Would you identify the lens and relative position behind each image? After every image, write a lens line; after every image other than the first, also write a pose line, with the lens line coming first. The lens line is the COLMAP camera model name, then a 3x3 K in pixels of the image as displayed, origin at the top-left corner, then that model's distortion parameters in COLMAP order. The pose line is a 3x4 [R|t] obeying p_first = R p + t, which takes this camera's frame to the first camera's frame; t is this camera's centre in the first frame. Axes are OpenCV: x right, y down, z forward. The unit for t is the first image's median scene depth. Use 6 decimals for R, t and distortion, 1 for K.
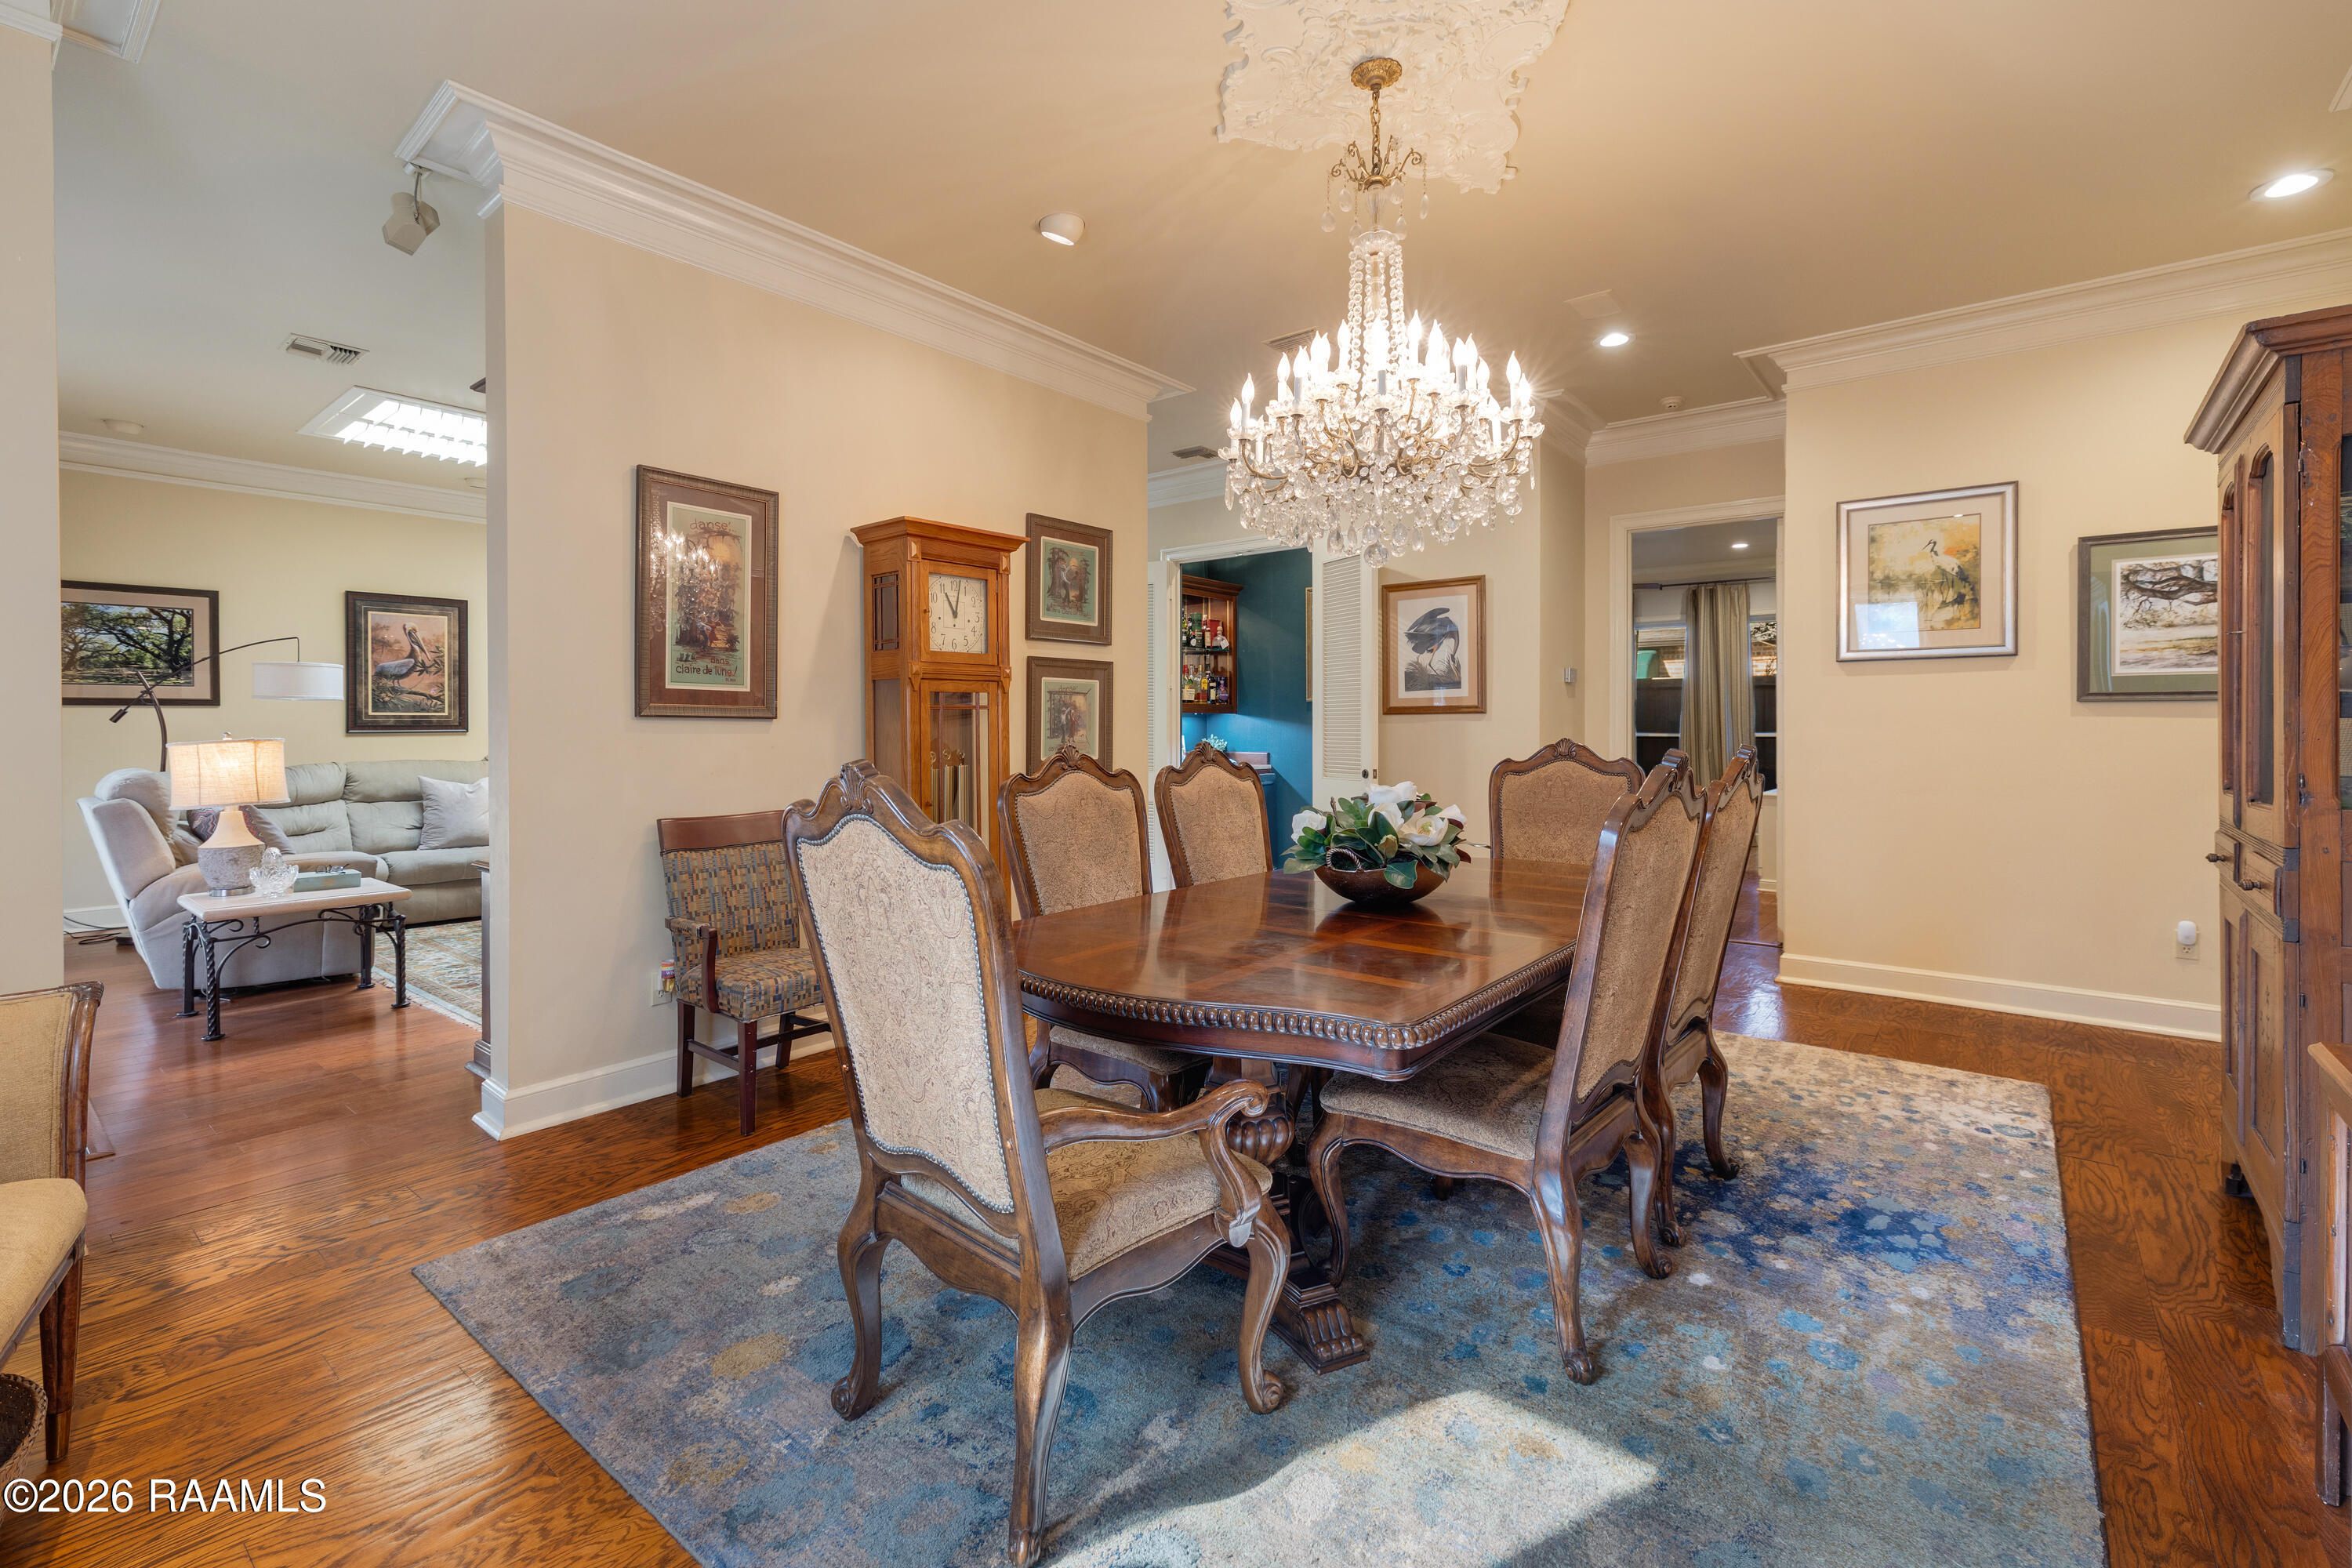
lens RADIAL K [[1016.2, 0, 1169.8], [0, 1016.2, 730.1], [0, 0, 1]] dist [0.000540, 0.000020]
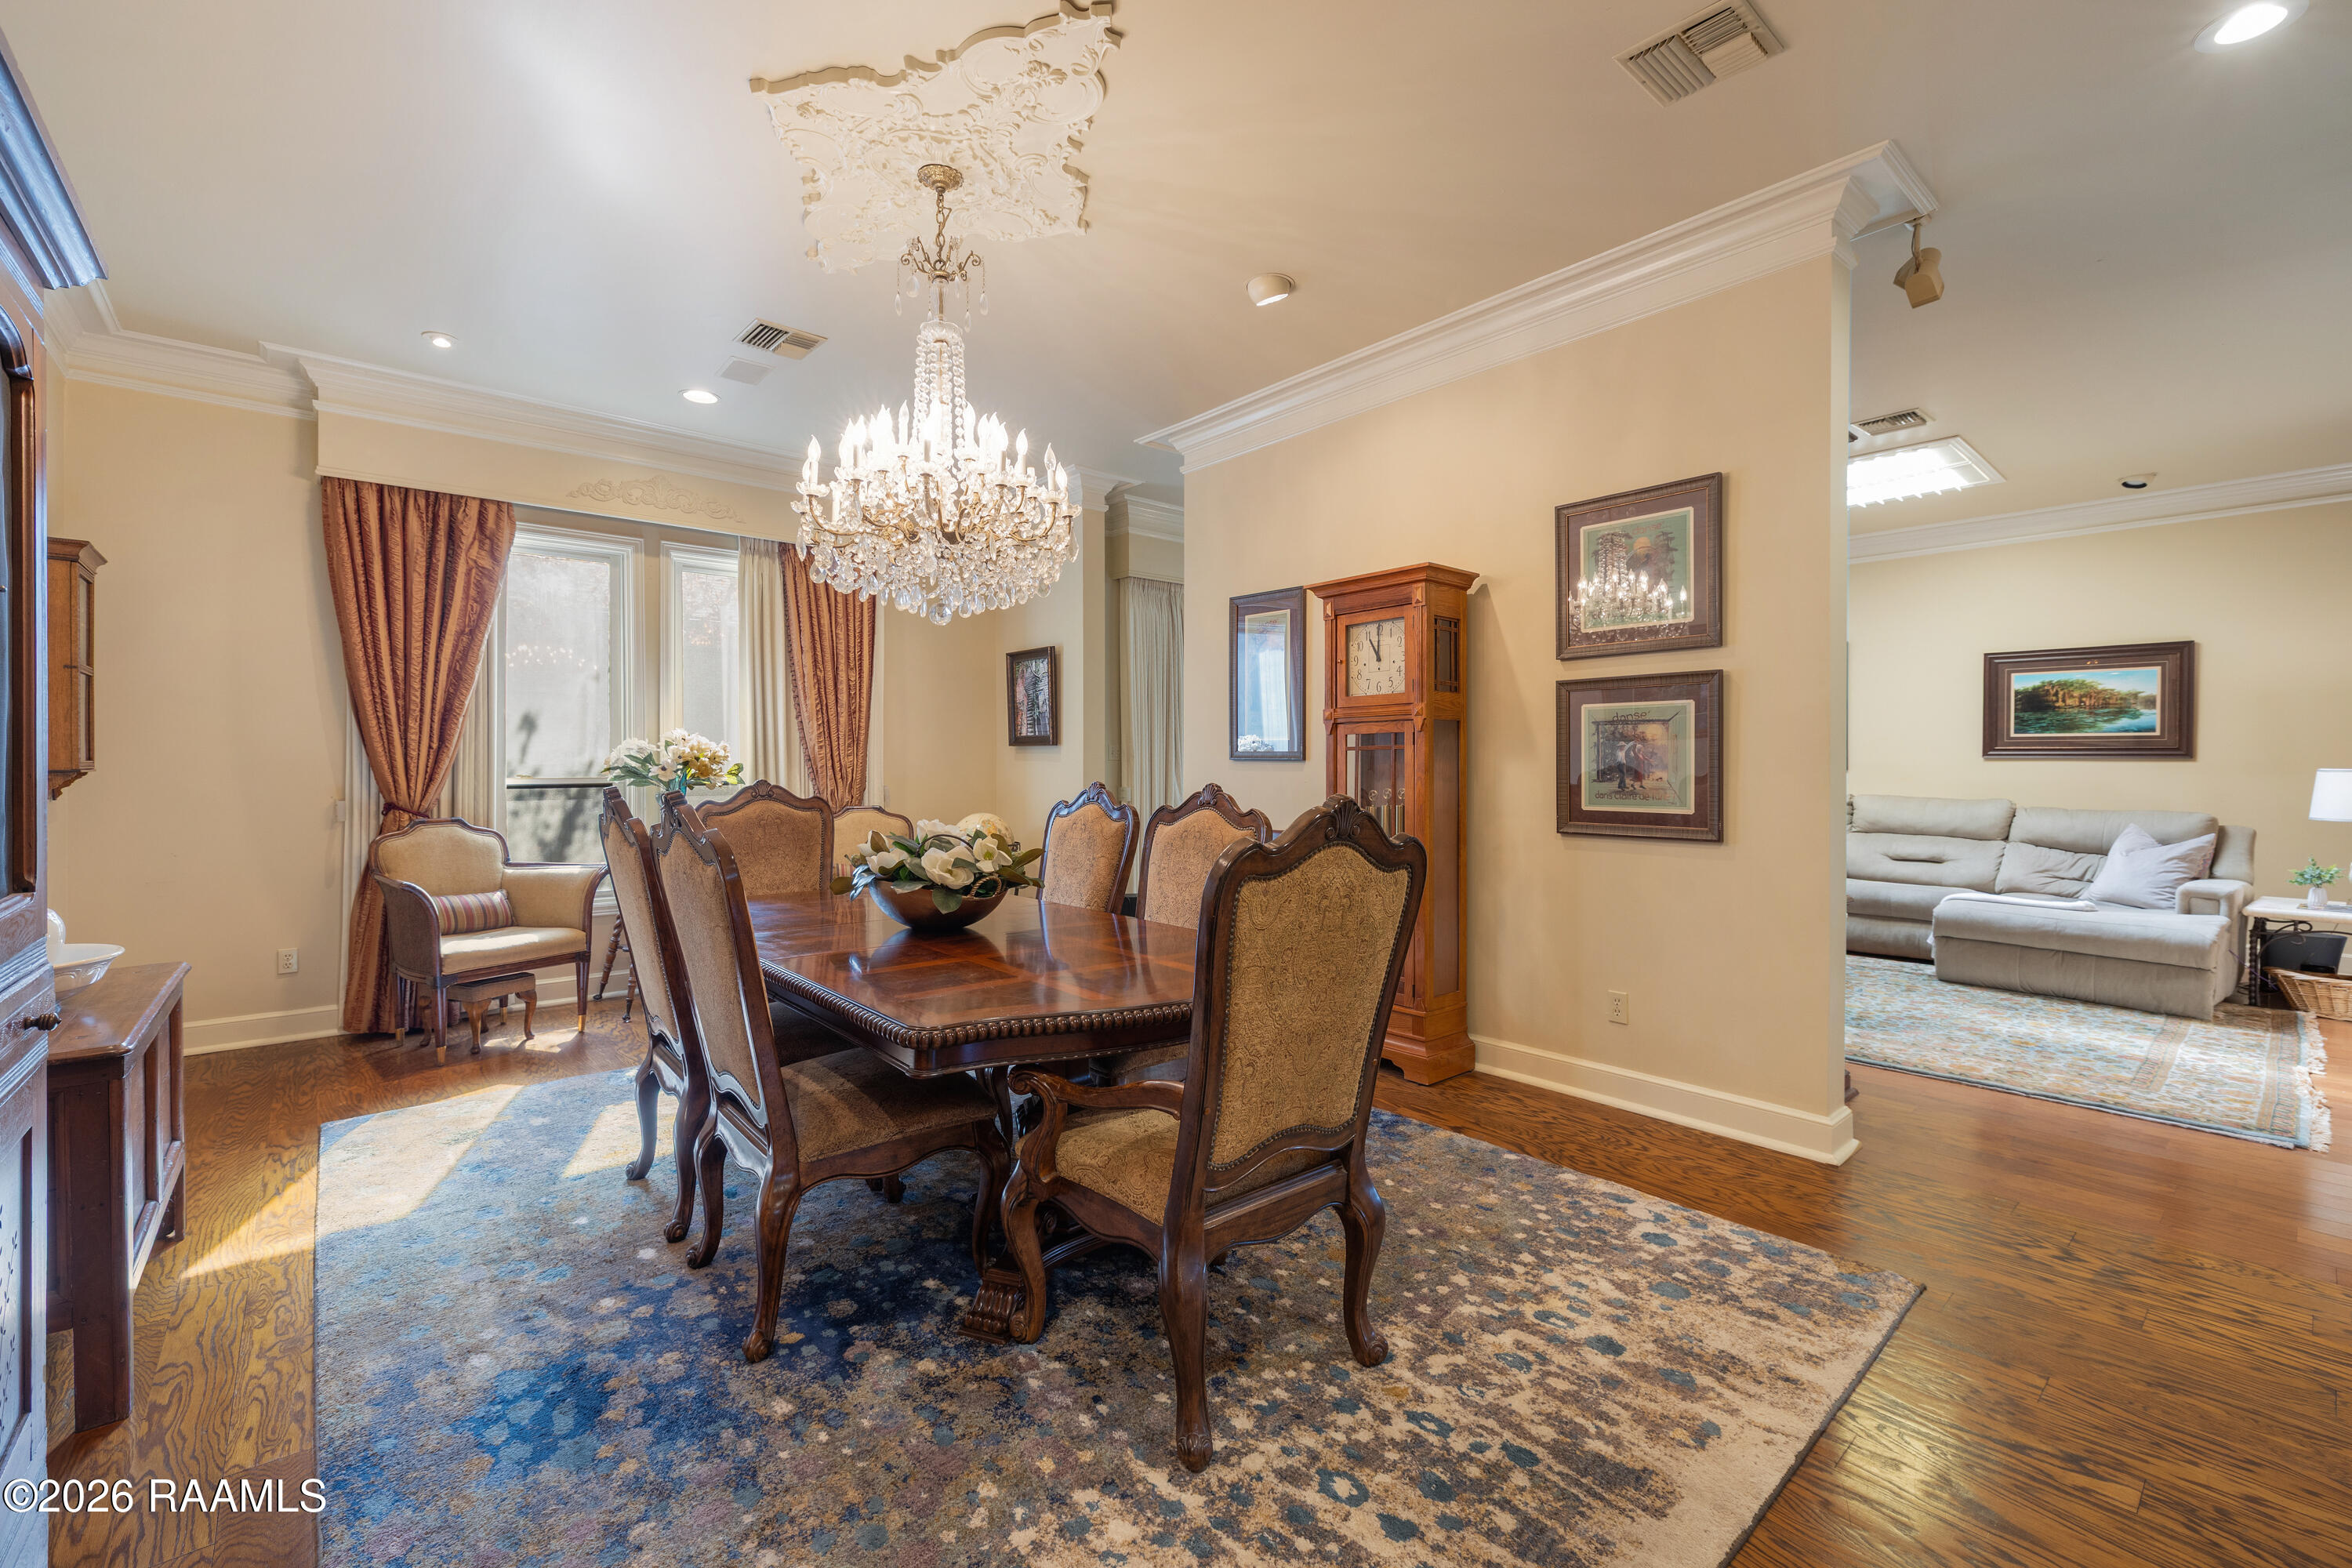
lens RADIAL K [[1002.3, 0, 1170.0], [0, 1002.3, 769.5], [0, 0, 1]] dist [-0.000495, 0.000009]
pose [[-0.173062, 0.008323, -0.984876, 1.308818], [-0.002662, 0.999957, 0.008918, -0.013769], [0.984907, 0.004165, -0.173032, 1.520509]]
